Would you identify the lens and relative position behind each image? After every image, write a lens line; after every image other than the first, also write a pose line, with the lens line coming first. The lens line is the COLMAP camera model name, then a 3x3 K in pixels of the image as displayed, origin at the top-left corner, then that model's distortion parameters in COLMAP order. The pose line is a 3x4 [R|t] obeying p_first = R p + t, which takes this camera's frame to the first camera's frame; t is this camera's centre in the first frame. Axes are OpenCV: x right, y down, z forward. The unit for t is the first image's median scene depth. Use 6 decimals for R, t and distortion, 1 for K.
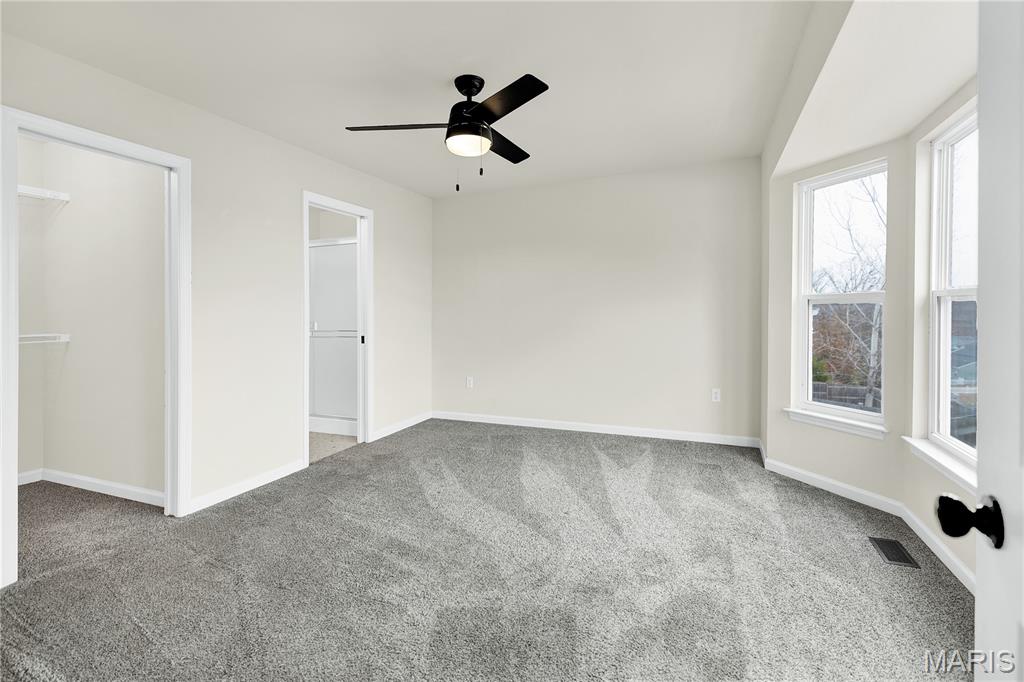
lens RADIAL K [[471.4, 0, 497.4], [0, 471.4, 313.0], [0, 0, 1]] dist [0.019238, 0.000890]
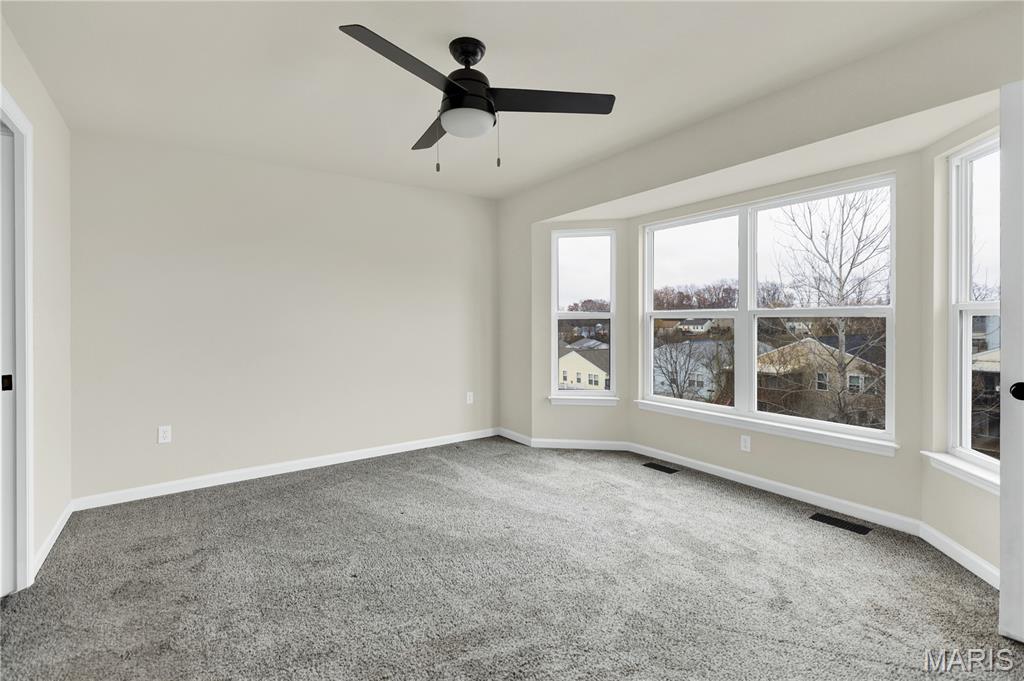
lens RADIAL K [[471.4, 0, 515.4], [0, 471.4, 324.7], [0, 0, 1]] dist [0.019238, 0.000890]
pose [[0.518740, 0.001742, 0.854930, -0.632335], [0.005367, 0.999972, -0.005294, 0.004646], [-0.854915, 0.007335, 0.518716, 0.429791]]
